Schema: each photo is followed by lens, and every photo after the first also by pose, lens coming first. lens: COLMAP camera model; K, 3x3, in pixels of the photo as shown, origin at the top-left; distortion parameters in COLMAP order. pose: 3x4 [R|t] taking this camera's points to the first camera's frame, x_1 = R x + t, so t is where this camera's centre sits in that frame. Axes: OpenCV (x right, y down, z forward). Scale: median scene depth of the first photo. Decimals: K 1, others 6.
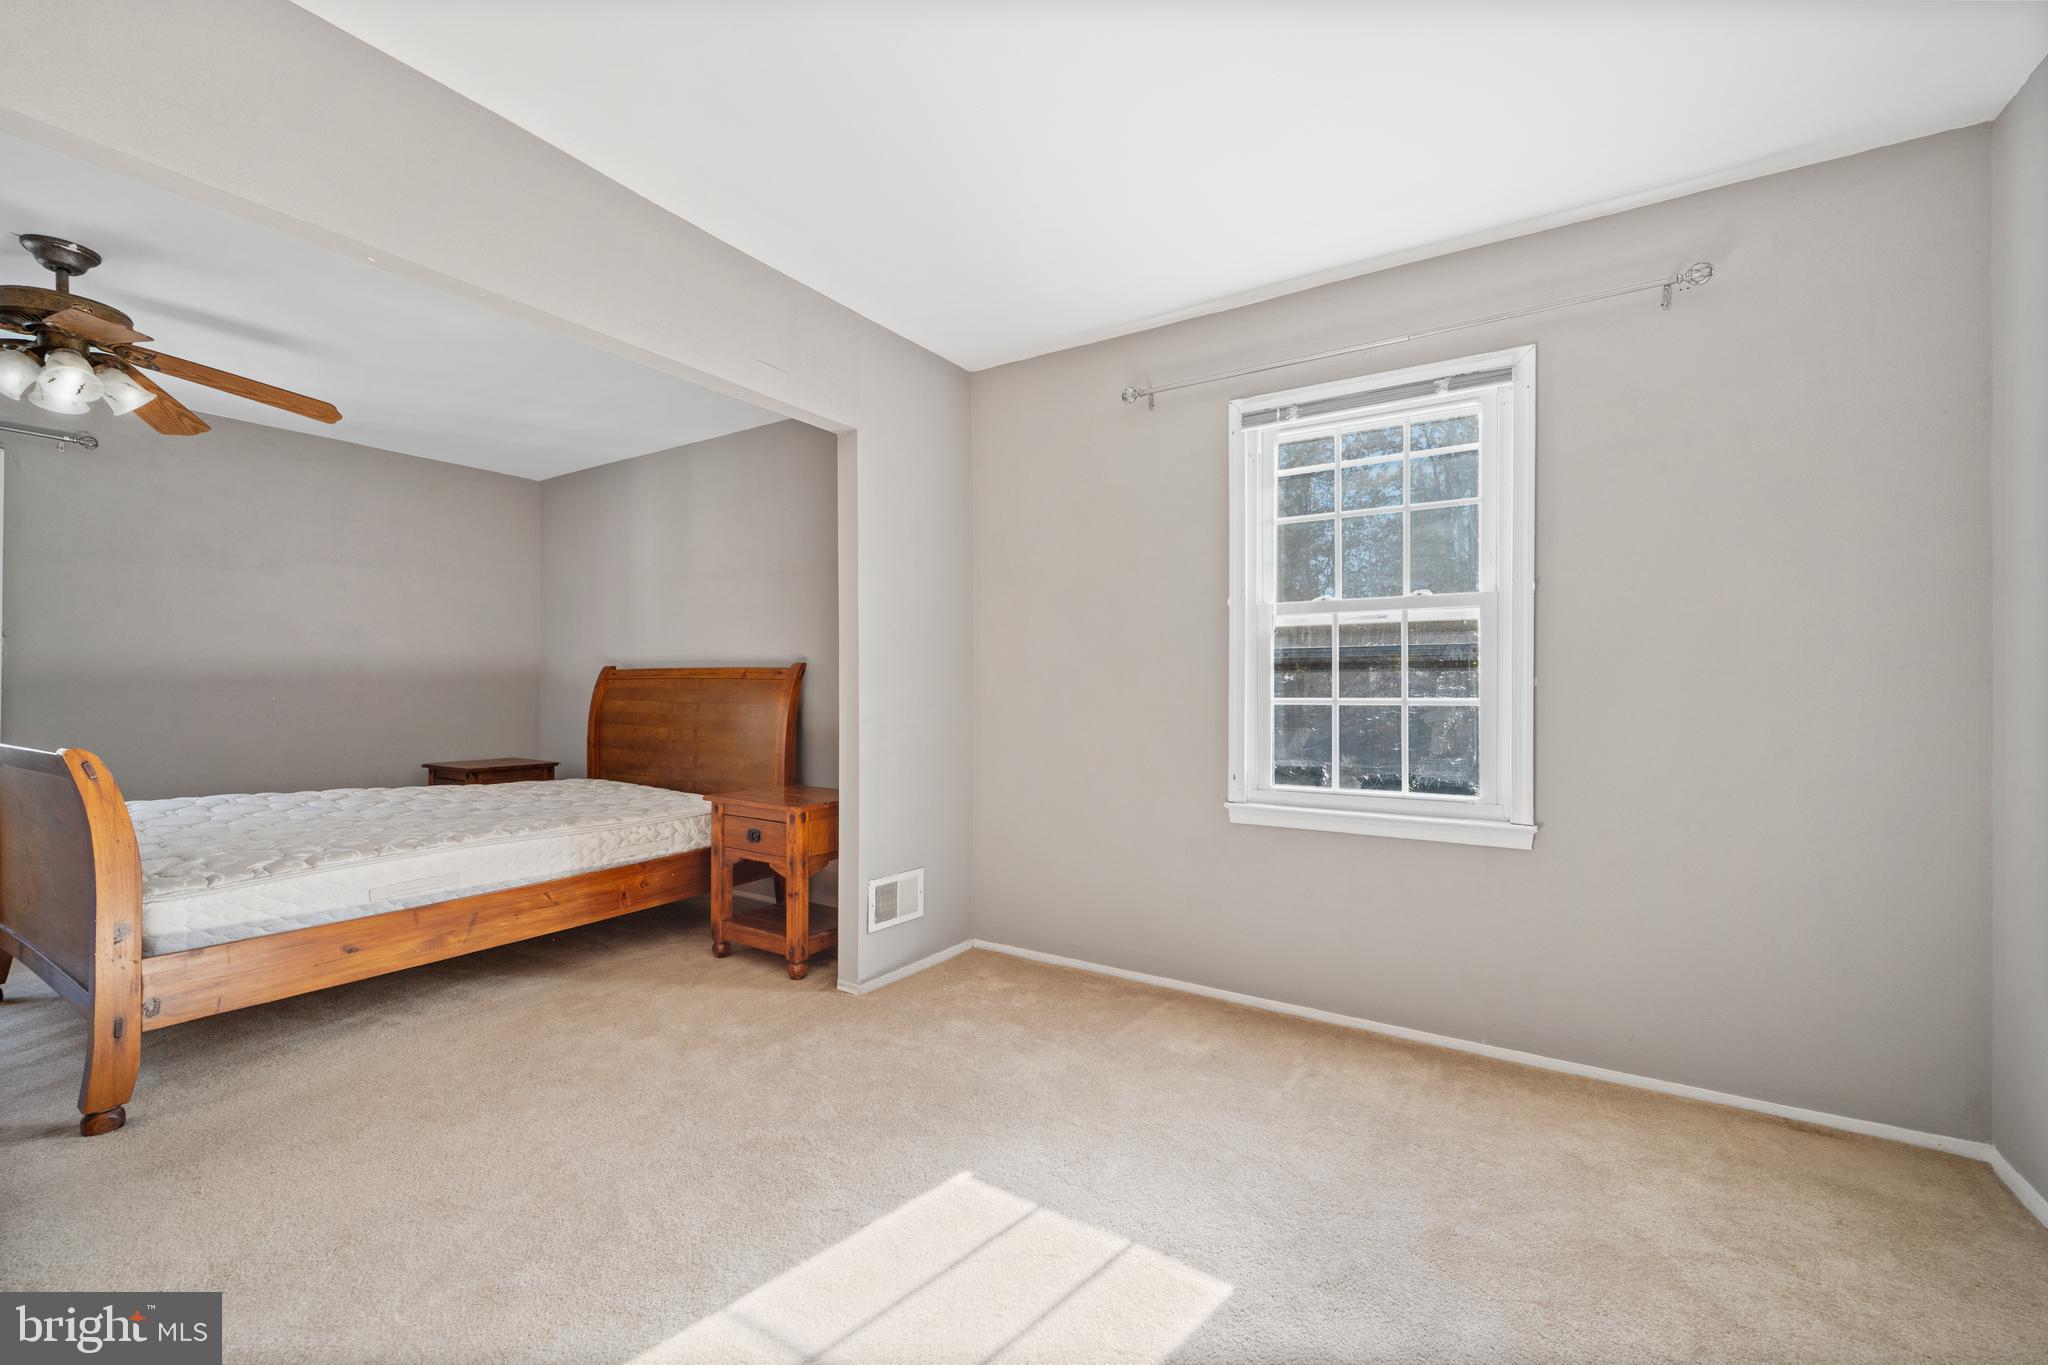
lens RADIAL K [[827.3, 0, 1039.2], [0, 827.3, 702.5], [0, 0, 1]] dist [0.002108, 0.000204]
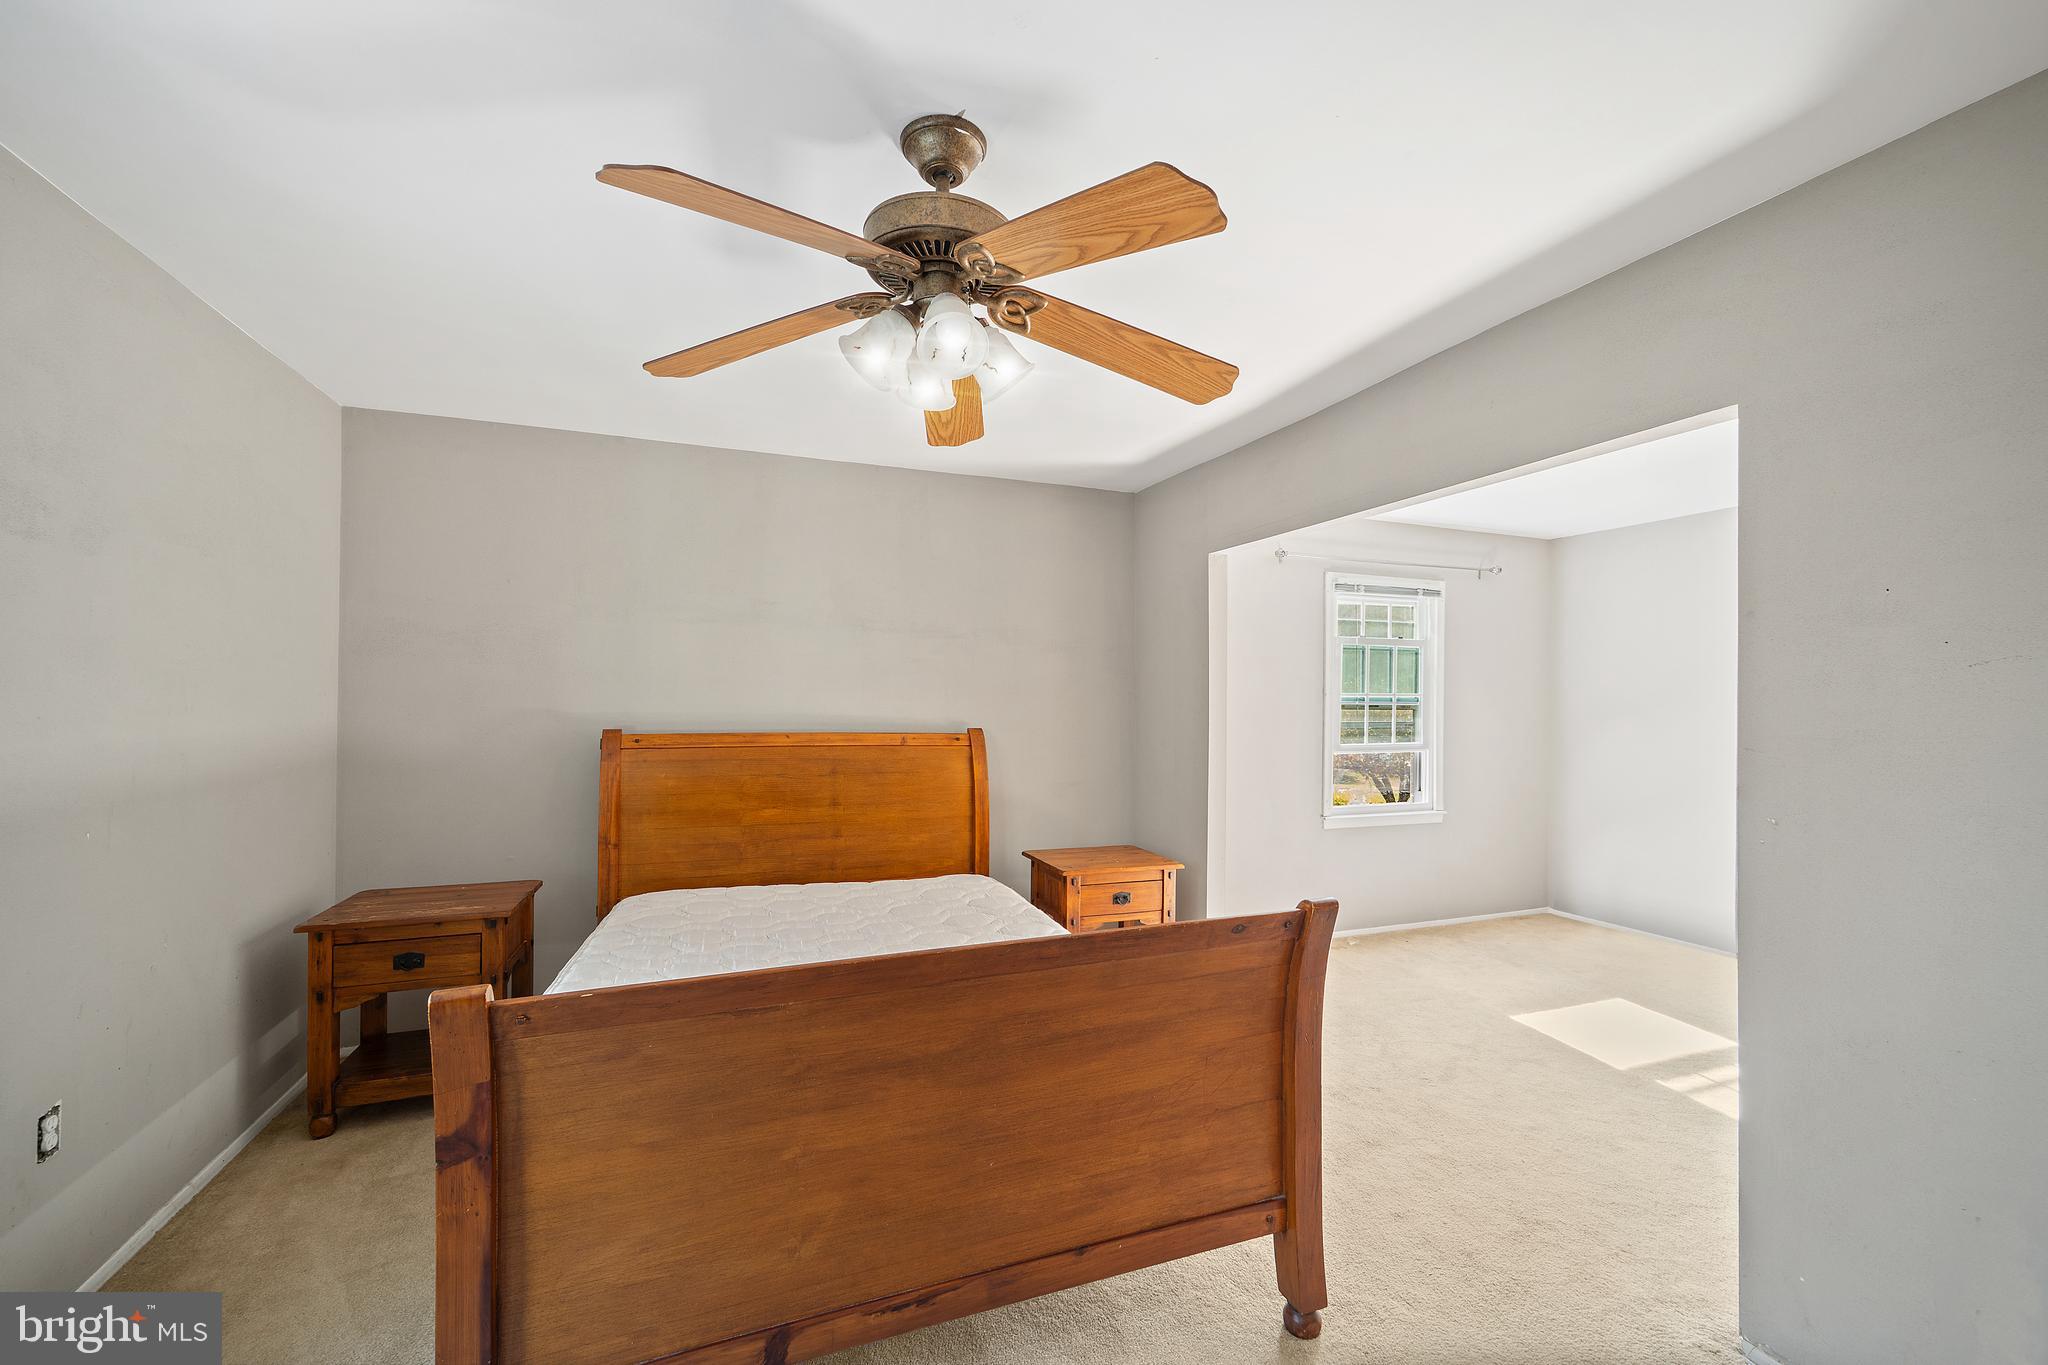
lens RADIAL K [[831.5, 0, 1024.0], [0, 831.5, 682.5], [0, 0, 1]] dist [0.010512, -0.000185]
pose [[0.589659, 0.014136, 0.807529, -1.306848], [0.004062, 0.999782, -0.020467, -0.100605], [-0.807642, 0.015349, 0.589473, 0.457506]]
